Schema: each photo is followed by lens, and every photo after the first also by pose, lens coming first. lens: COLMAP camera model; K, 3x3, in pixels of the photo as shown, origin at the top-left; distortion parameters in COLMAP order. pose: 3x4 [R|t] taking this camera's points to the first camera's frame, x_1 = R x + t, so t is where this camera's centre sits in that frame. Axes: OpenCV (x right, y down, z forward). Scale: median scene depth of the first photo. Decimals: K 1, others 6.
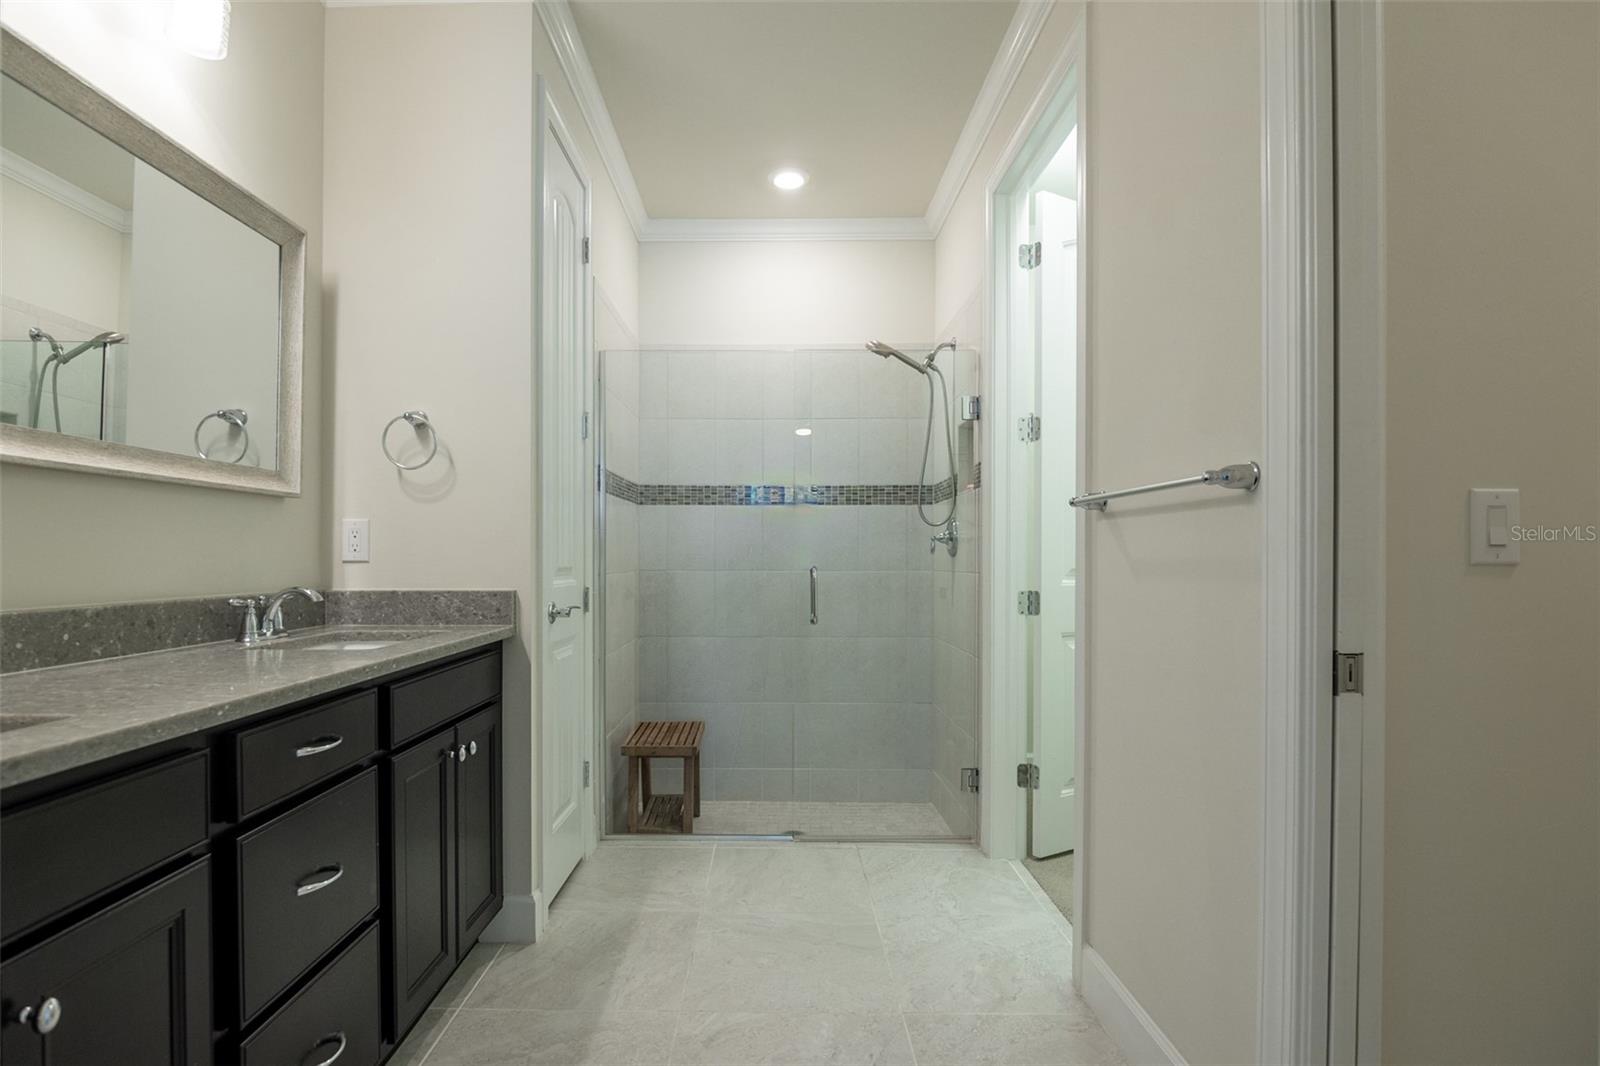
lens RADIAL K [[803.1, 0, 777.5], [0, 803.1, 560.1], [0, 0, 1]] dist [-0.014821, -0.000868]
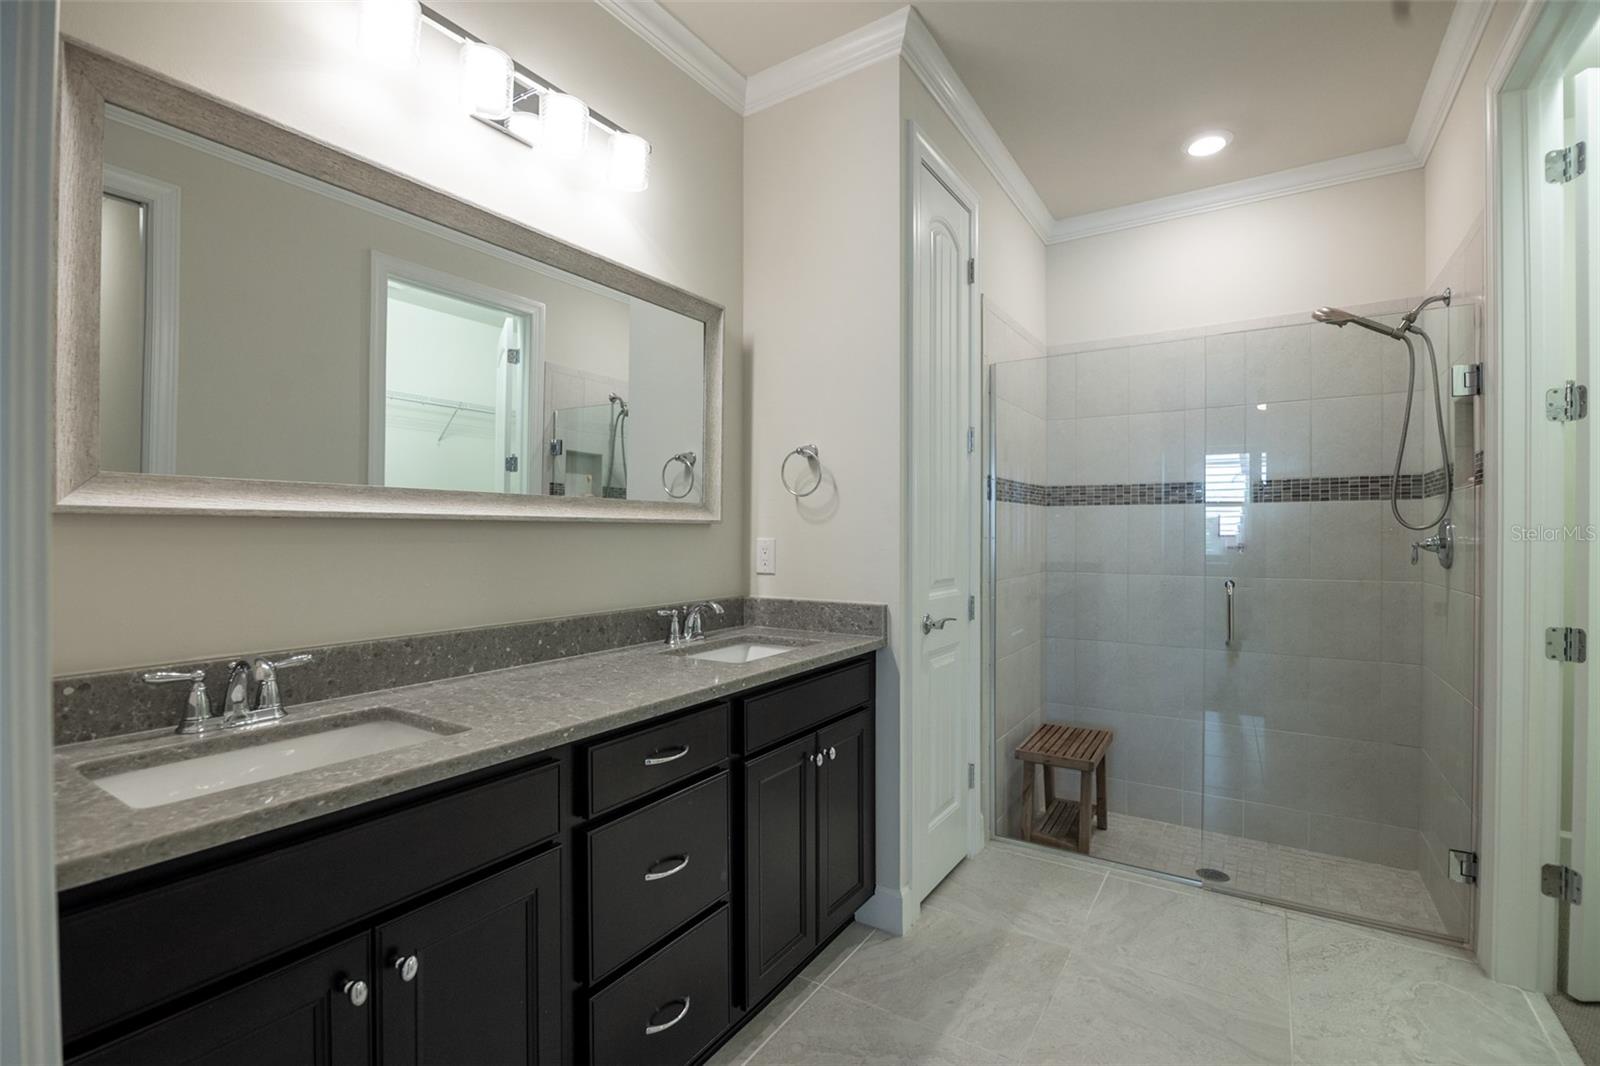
lens RADIAL K [[725.4, 0, 803.6], [0, 725.4, 532.5], [0, 0, 1]] dist [-0.009859, -0.004583]
pose [[0.841586, 0.000742, -0.540122, 0.081262], [-0.001688, 0.999998, -0.001256, -0.044379], [0.540120, 0.001969, 0.841586, 0.088446]]
